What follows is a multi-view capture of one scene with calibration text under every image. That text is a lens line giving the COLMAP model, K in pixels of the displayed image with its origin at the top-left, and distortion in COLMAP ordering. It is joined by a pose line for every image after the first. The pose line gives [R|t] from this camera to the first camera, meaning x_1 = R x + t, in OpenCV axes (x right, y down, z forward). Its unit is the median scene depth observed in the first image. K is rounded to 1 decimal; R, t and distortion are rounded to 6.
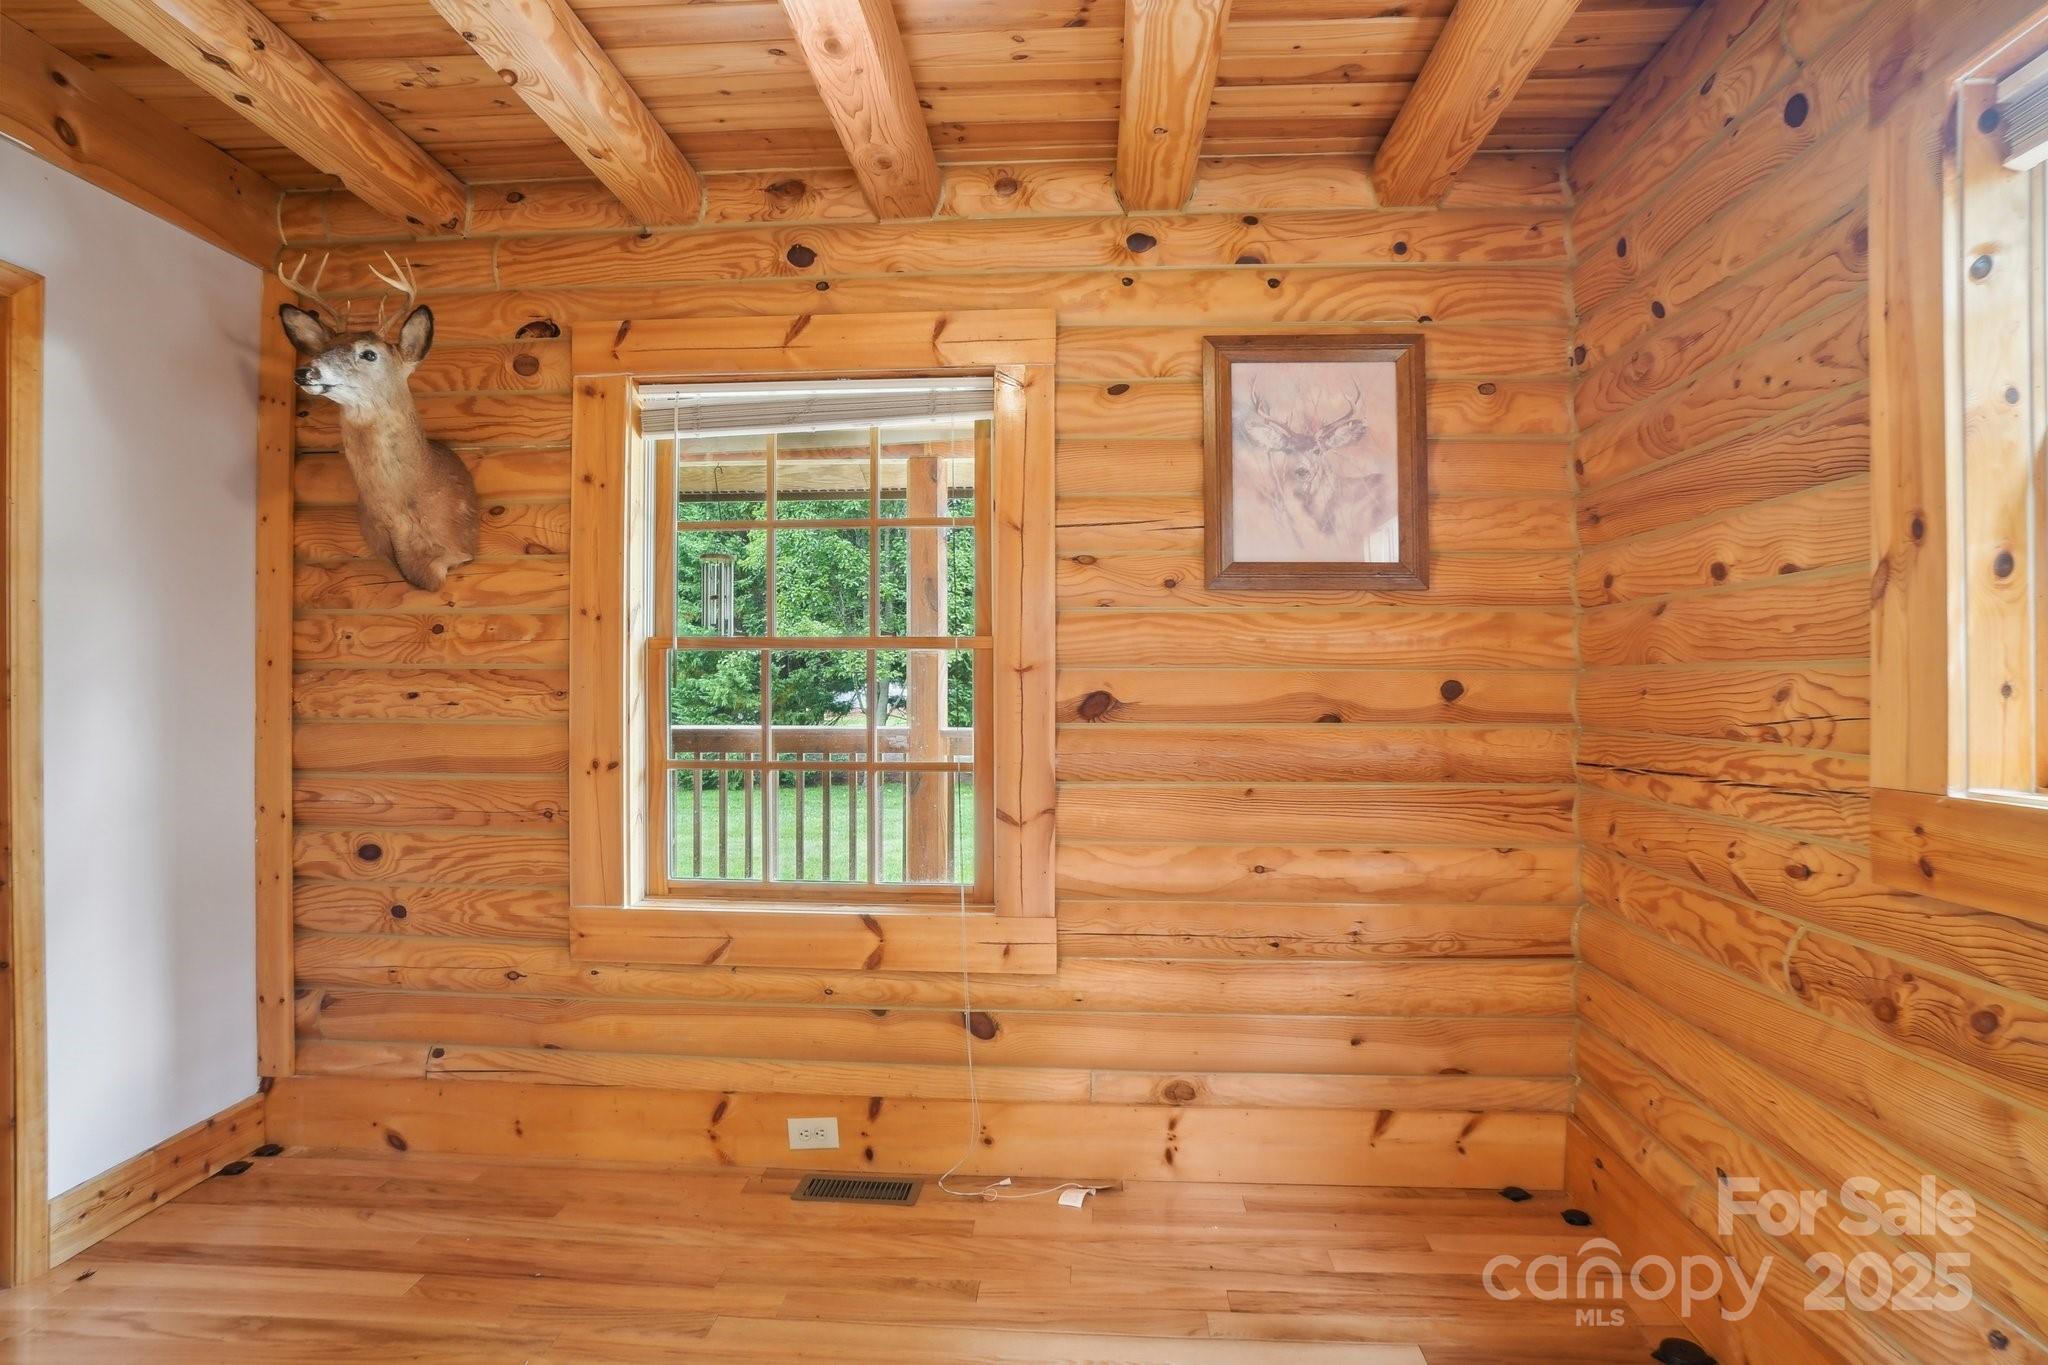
lens RADIAL K [[1103.5, 0, 1029.4], [0, 1103.5, 683.3], [0, 0, 1]] dist [-0.077963, 0.039363]
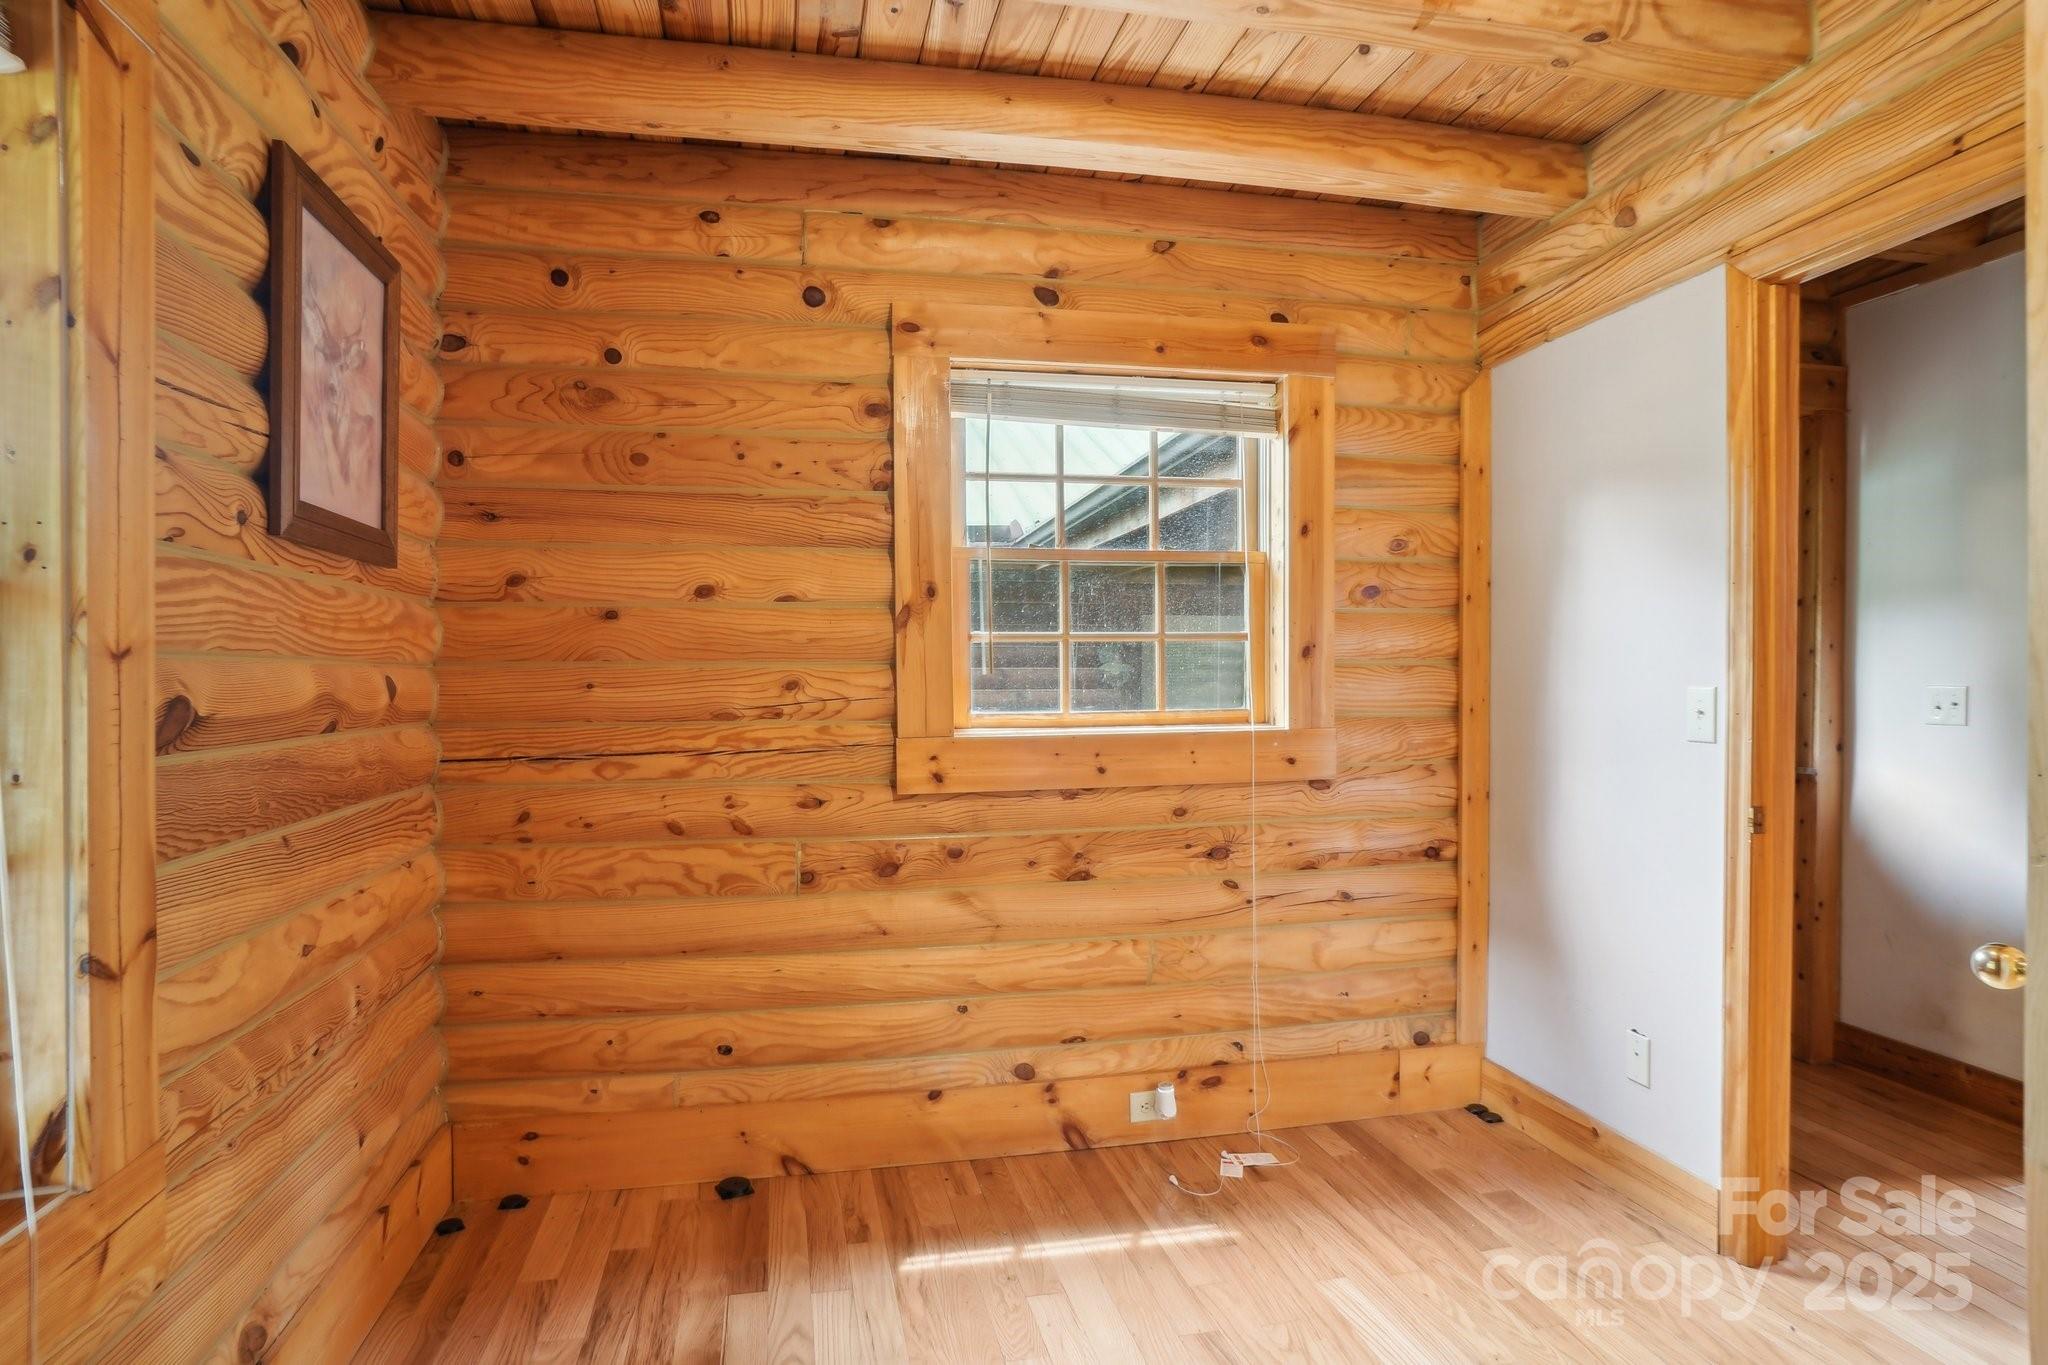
lens RADIAL K [[1103.5, 0, 1034.2], [0, 1103.5, 677.6], [0, 0, 1]] dist [-0.077963, 0.039363]
pose [[-0.266063, -0.002169, 0.963953, -0.705615], [0.003423, 0.999989, 0.003194, -0.003033], [-0.963950, 0.004149, -0.266052, 0.923412]]
